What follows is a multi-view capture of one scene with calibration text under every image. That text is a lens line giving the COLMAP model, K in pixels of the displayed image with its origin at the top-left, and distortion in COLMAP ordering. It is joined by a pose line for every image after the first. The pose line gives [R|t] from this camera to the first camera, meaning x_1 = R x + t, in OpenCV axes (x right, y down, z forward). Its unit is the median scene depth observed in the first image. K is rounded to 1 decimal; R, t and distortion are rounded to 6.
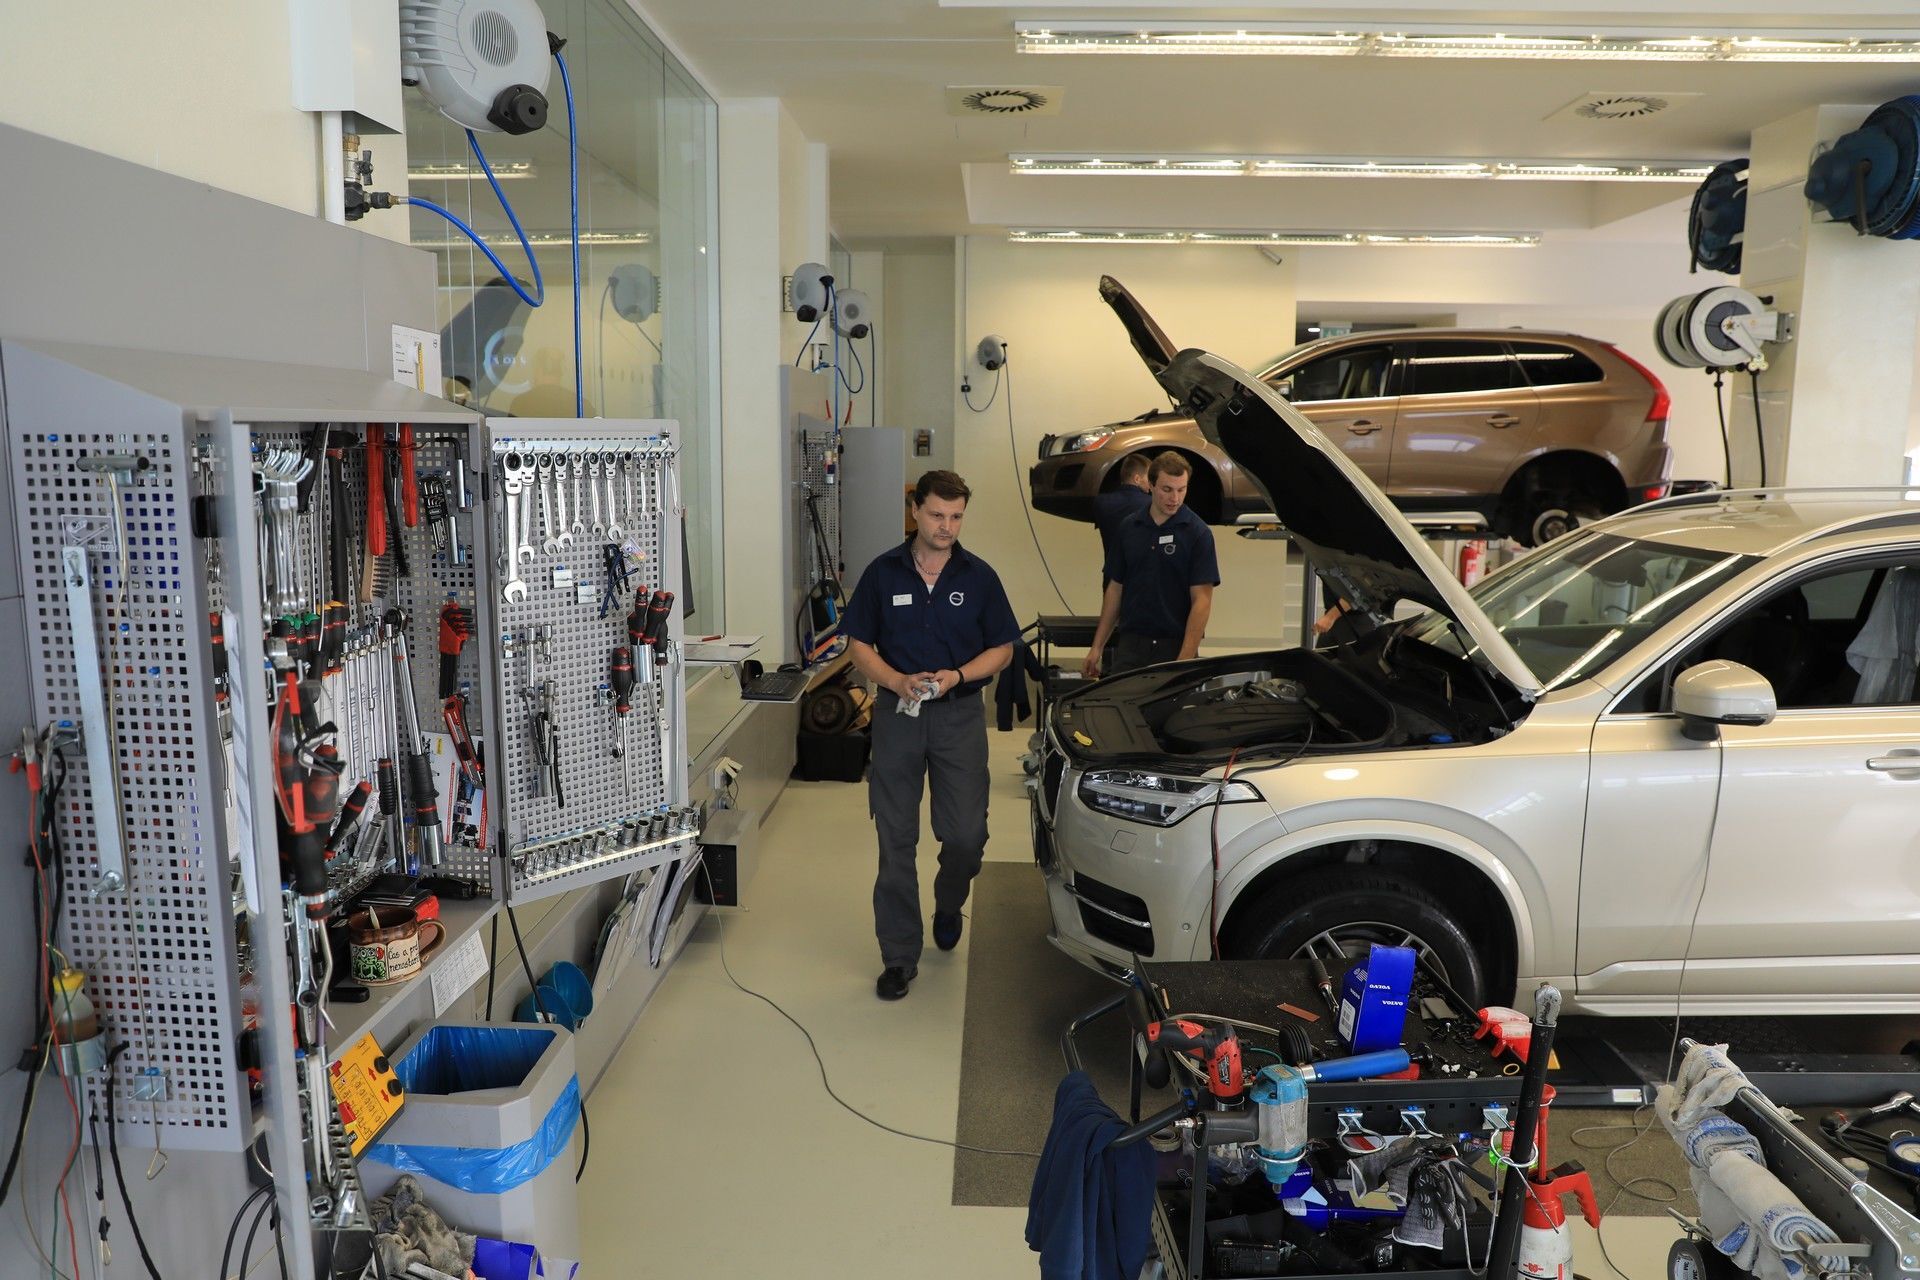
lens RADIAL K [[1327.0, 0, 960.0], [0, 1327.0, 640.0], [0, 0, 1]] dist [-0.074204, 0.039235]
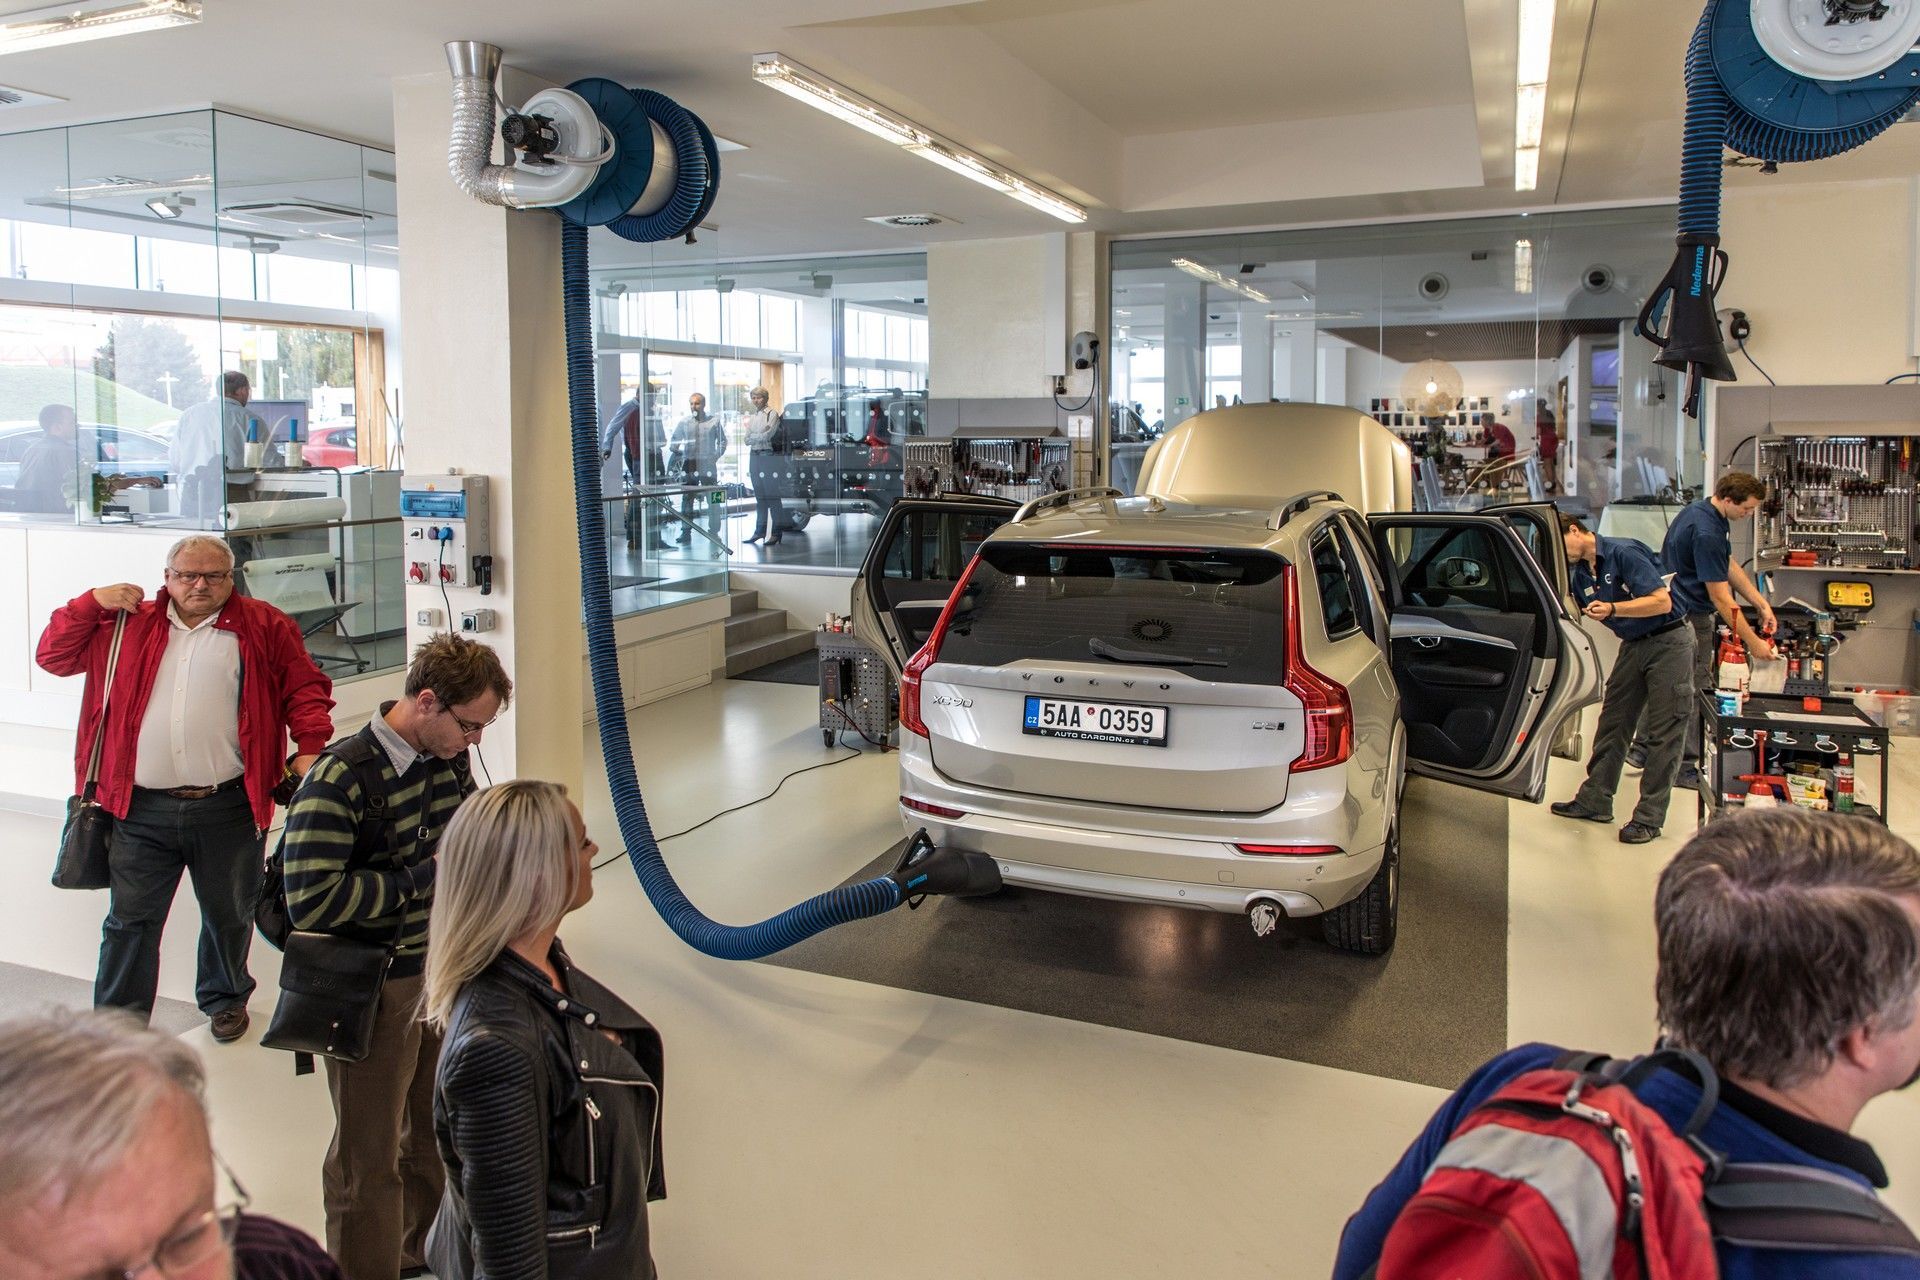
lens RADIAL K [[1305.7, 0, 955.6], [0, 1305.7, 481.5], [0, 0, 1]] dist [0.040318, 0.000559]
pose [[-0.350233, 0.040615, -0.935782, 2.595308], [-0.142232, 0.985168, 0.095992, -0.258373], [0.925801, 0.166717, -0.339261, 1.449771]]
